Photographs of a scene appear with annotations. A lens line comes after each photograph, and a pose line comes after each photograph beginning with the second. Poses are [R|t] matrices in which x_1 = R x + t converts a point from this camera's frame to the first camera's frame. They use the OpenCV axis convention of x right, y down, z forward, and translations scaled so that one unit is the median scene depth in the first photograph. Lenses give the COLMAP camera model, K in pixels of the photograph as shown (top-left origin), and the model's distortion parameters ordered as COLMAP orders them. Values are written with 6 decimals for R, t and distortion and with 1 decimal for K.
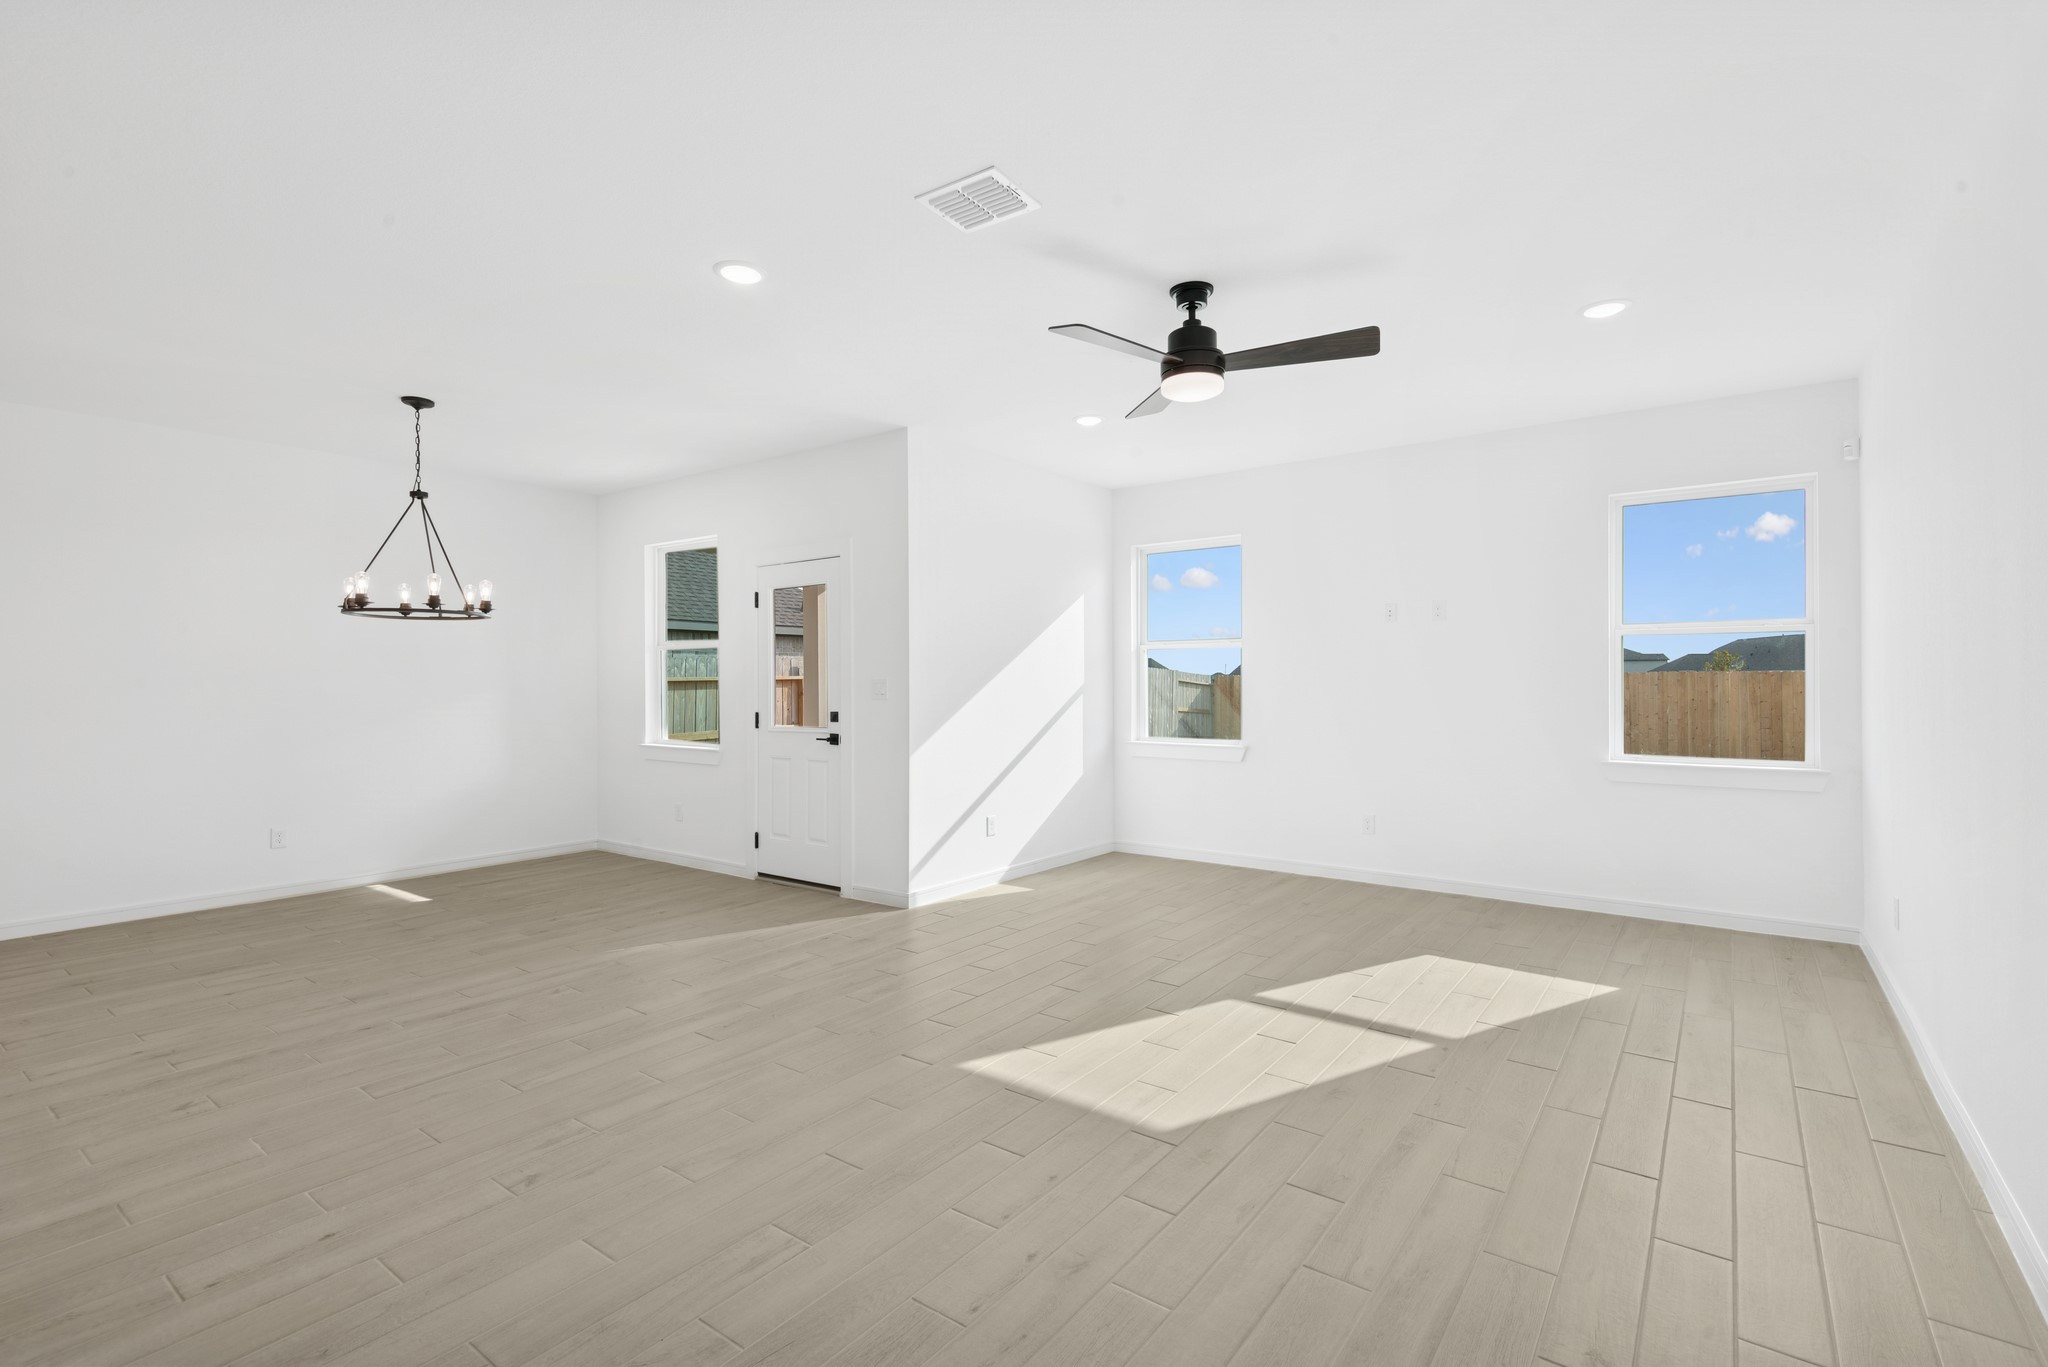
lens RADIAL K [[933.9, 0, 1037.1], [0, 933.9, 674.0], [0, 0, 1]] dist [0.020585, -0.011957]
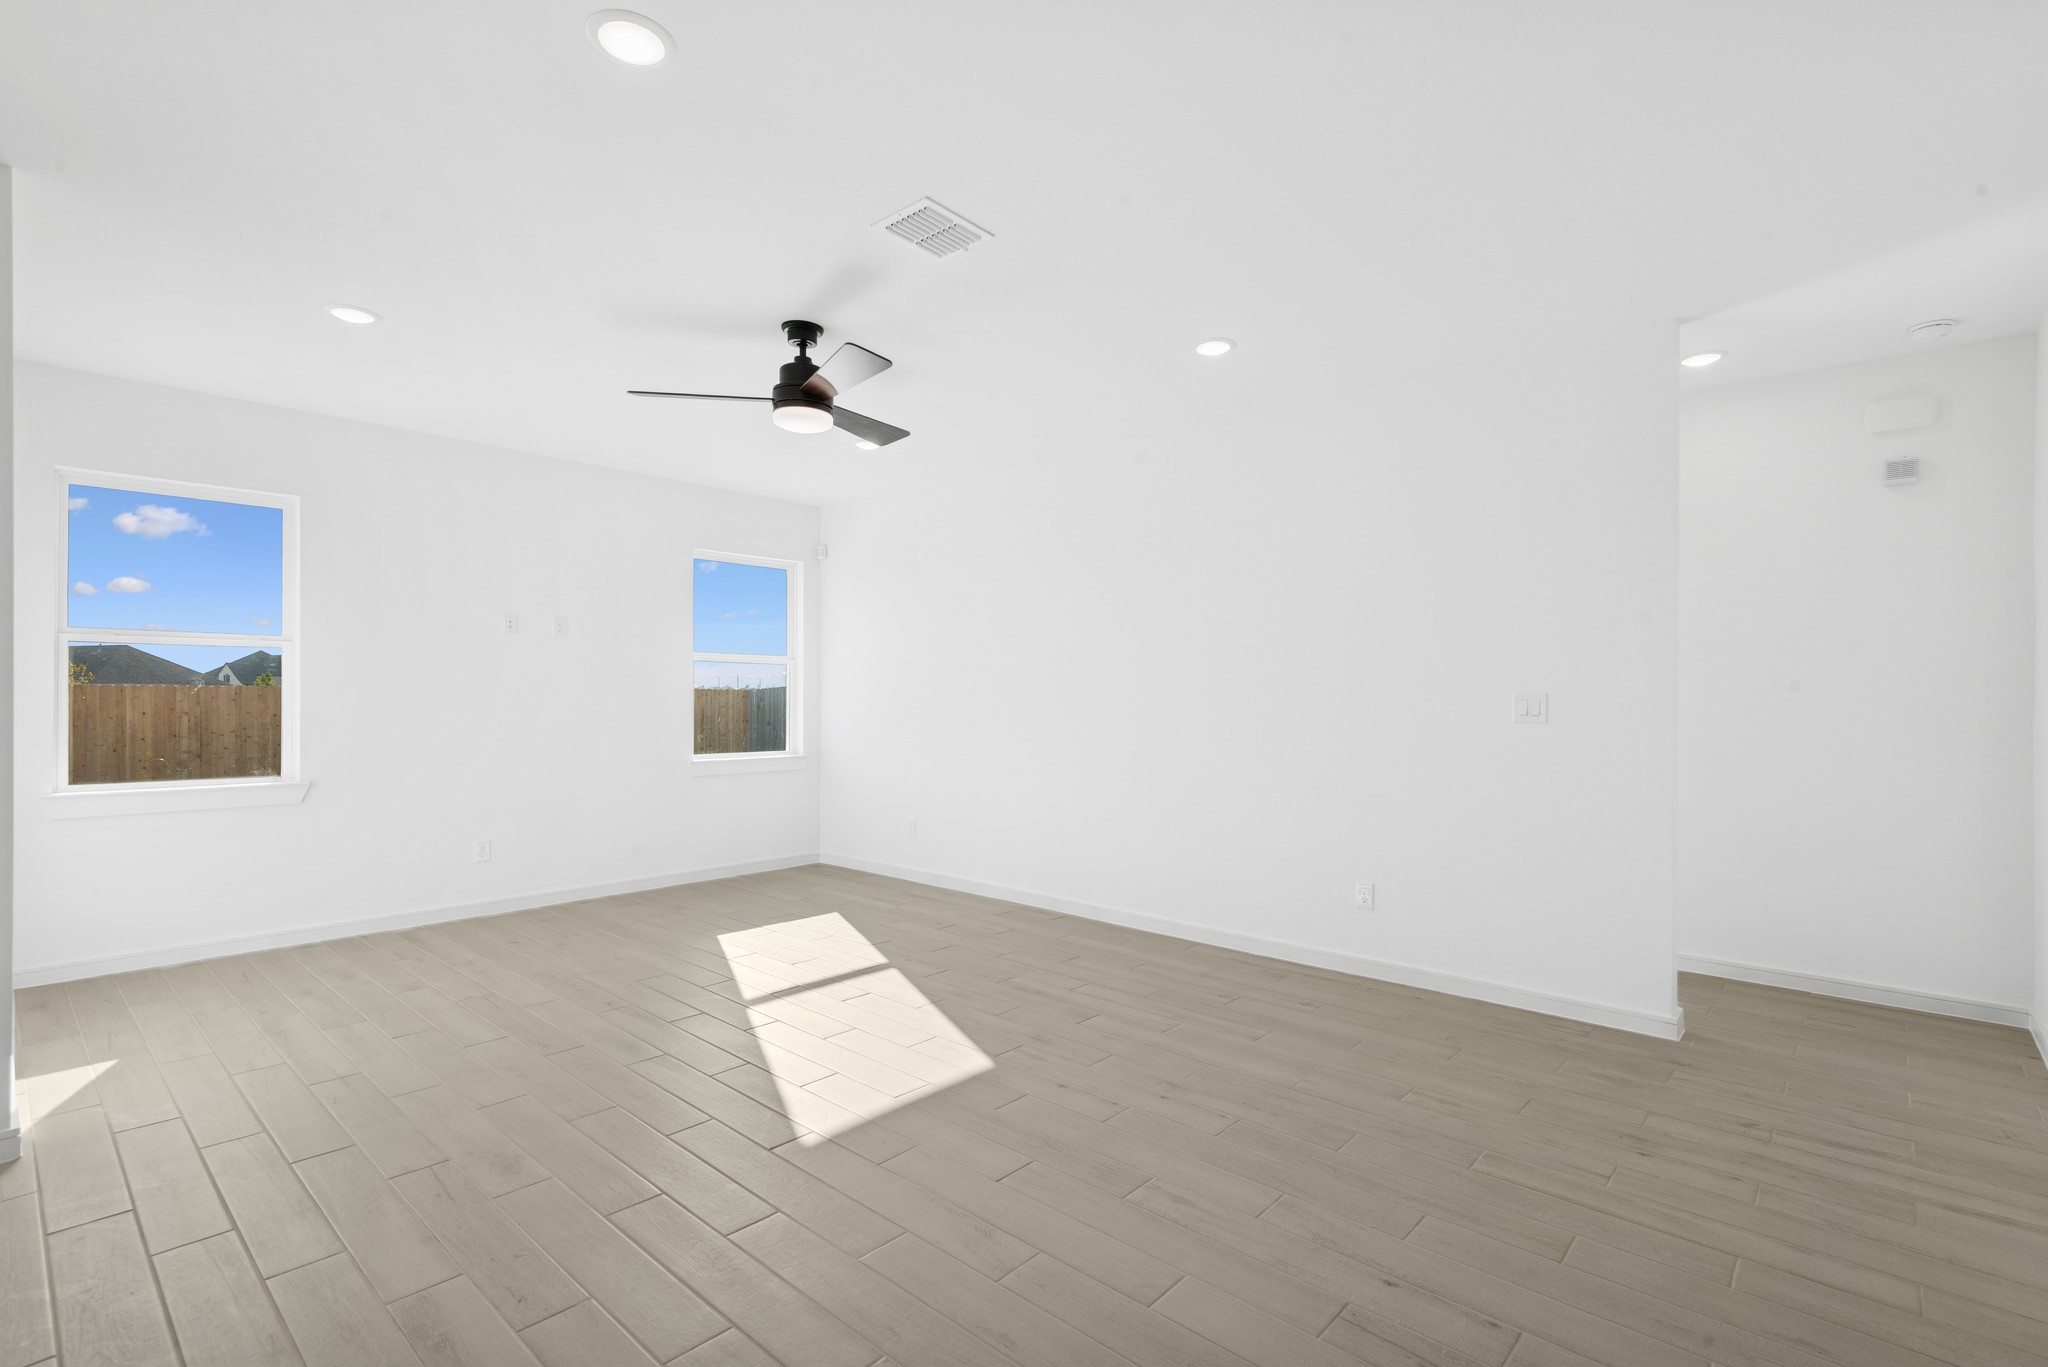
lens RADIAL K [[933.9, 0, 1023.4], [0, 933.9, 698.1], [0, 0, 1]] dist [0.020585, -0.011957]
pose [[0.095937, 0.002791, 0.995383, -0.627069], [-0.011674, 0.999930, -0.001679, 0.005518], [-0.995319, -0.011459, 0.095963, 0.465117]]
